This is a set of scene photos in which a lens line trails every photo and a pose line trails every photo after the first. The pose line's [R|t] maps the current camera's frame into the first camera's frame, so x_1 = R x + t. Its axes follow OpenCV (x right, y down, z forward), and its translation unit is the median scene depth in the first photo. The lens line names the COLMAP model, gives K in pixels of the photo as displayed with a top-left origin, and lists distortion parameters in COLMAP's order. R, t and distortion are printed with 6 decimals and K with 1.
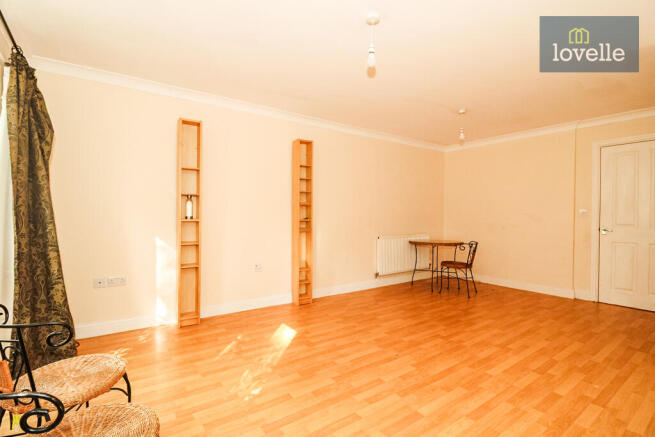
lens RADIAL K [[321.4, 0, 334.3], [0, 321.4, 216.7], [0, 0, 1]] dist [0.000829, -0.000128]
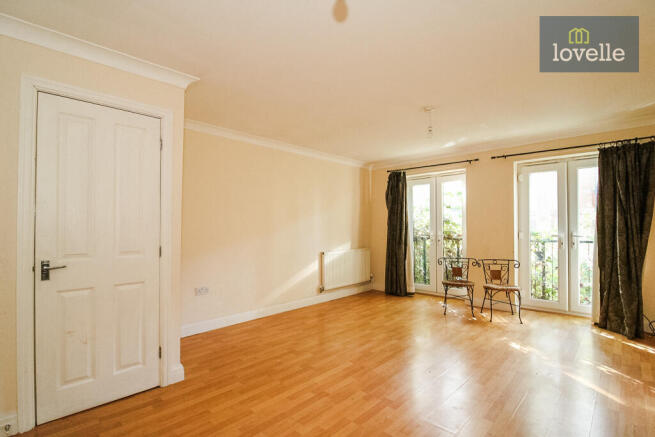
lens RADIAL K [[321.4, 0, 334.3], [0, 321.4, 216.7], [0, 0, 1]] dist [0.000829, -0.000128]
pose [[-0.981835, -0.006927, -0.189612, 0.674062], [-0.001258, 0.999549, -0.030002, -0.032071], [0.189735, -0.029218, -0.981401, 1.912817]]
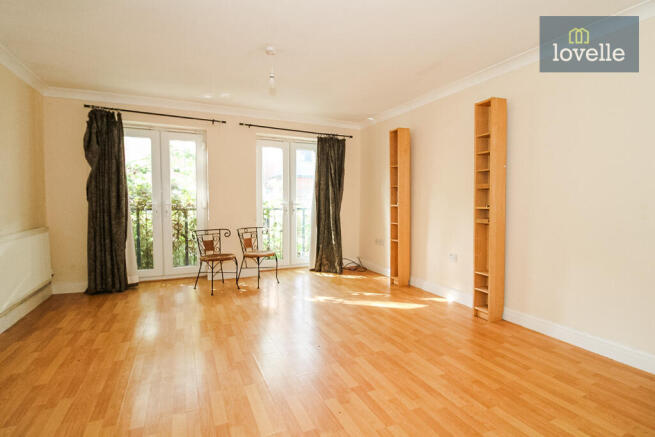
lens RADIAL K [[321.4, 0, 334.3], [0, 321.4, 216.7], [0, 0, 1]] dist [0.000829, -0.000128]
pose [[-0.184132, 0.044943, -0.981873, 1.087815], [-0.012348, 0.998769, 0.048032, -0.006189], [0.982824, 0.020968, -0.183351, 1.181475]]
